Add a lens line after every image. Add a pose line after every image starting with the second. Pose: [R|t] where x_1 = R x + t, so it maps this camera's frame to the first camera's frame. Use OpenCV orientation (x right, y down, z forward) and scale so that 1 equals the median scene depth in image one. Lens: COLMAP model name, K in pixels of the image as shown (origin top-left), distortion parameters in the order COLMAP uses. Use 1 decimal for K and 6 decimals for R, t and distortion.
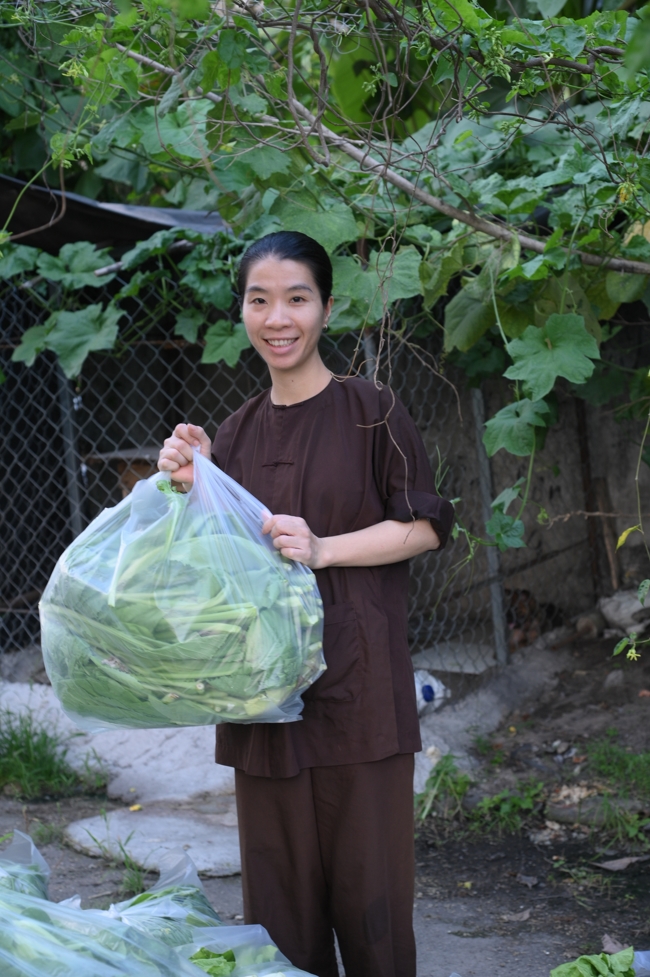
lens RADIAL K [[1791.8, 0, 325.0], [0, 1791.8, 491.4], [0, 0, 1]] dist [-0.027836, 0.000000]
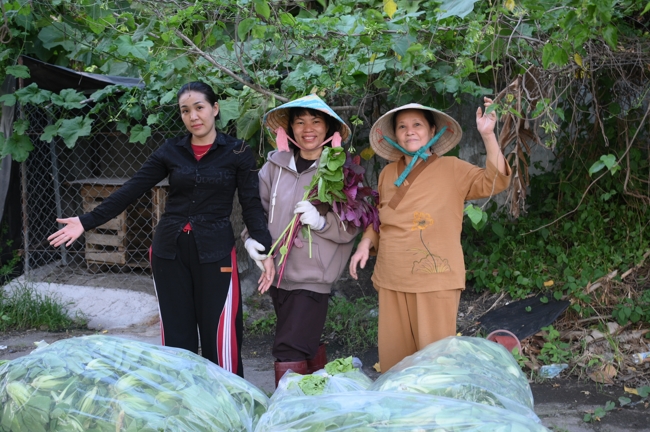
lens RADIAL K [[833.8, 0, 325.1], [0, 833.8, 213.3], [0, 0, 1]] dist [-0.005582, 0.000000]
pose [[0.968011, -0.008651, 0.250758, -0.092555], [0.004608, 0.999850, 0.016704, 0.004048], [-0.250865, -0.015014, 0.967906, -0.121381]]
